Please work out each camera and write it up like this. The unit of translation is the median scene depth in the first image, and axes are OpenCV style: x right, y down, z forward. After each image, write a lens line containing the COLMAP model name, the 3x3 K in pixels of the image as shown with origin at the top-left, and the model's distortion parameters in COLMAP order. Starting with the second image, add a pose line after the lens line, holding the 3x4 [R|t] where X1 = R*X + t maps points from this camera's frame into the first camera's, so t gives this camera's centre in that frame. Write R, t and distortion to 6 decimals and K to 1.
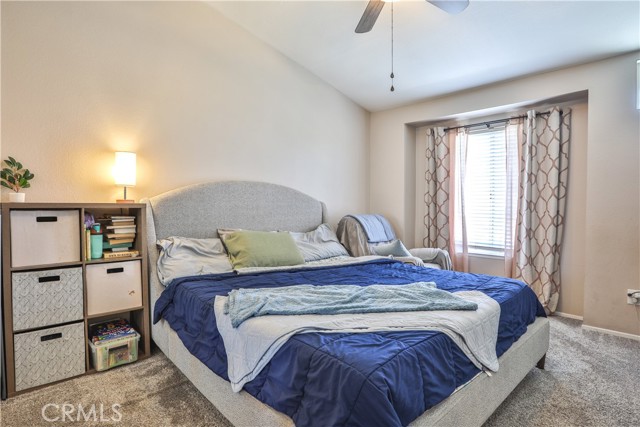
lens RADIAL K [[334.8, 0, 320.0], [0, 334.8, 213.5], [0, 0, 1]] dist [-0.072413, 0.031107]
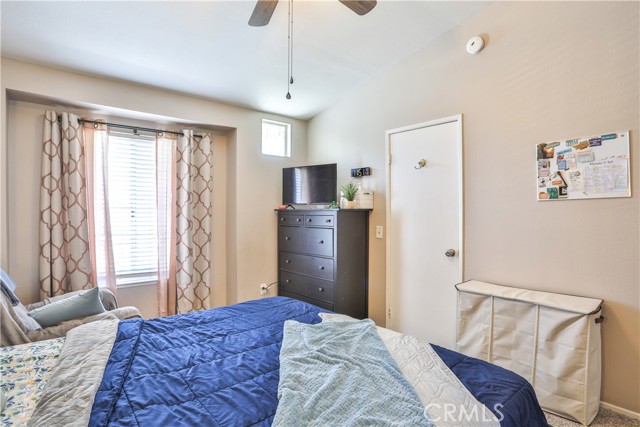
lens RADIAL K [[334.8, 0, 320.0], [0, 334.8, 213.5], [0, 0, 1]] dist [-0.072413, 0.031107]
pose [[0.065258, -0.012995, 0.997784, -0.296131], [0.017326, 0.999779, 0.011888, -0.053299], [-0.997718, 0.016512, 0.065469, 0.451360]]
